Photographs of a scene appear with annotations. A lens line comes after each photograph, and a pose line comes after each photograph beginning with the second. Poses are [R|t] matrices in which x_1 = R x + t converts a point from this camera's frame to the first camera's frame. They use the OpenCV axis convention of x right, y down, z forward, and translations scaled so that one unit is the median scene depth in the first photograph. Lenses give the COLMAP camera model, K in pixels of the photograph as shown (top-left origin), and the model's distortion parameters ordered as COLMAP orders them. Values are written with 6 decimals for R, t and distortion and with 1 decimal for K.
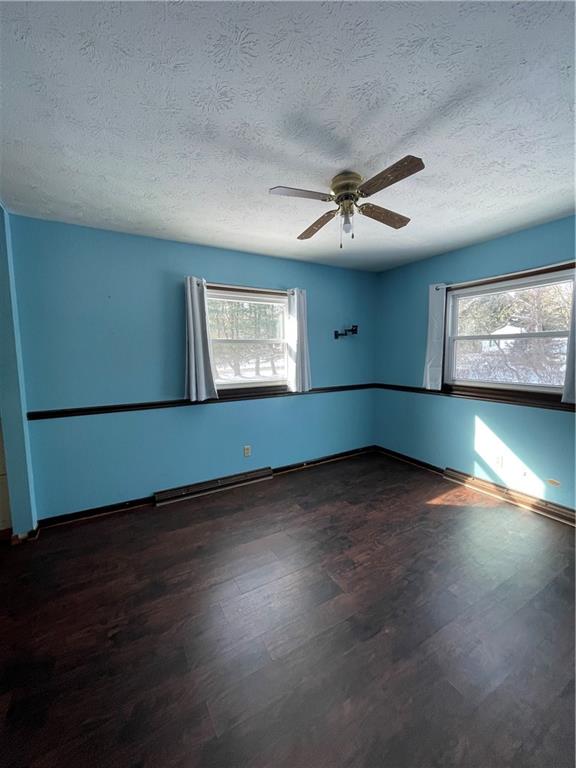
lens RADIAL K [[309.3, 0, 284.7], [0, 309.3, 383.5], [0, 0, 1]] dist [-0.014803, 0.000129]
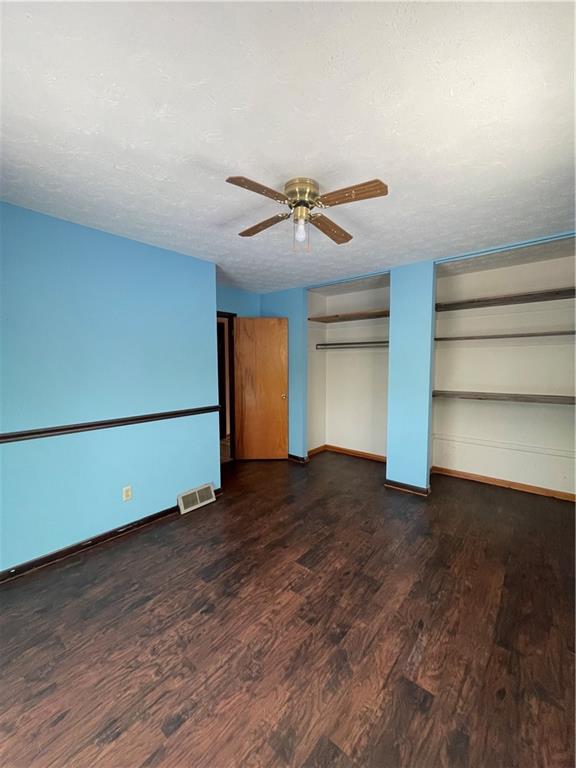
lens RADIAL K [[309.3, 0, 284.7], [0, 309.3, 383.5], [0, 0, 1]] dist [-0.014803, 0.000129]
pose [[-0.943620, 0.042326, -0.328314, 0.391458], [-0.016109, 0.984746, 0.173251, -0.144256], [0.330639, 0.168772, -0.928544, 1.304174]]
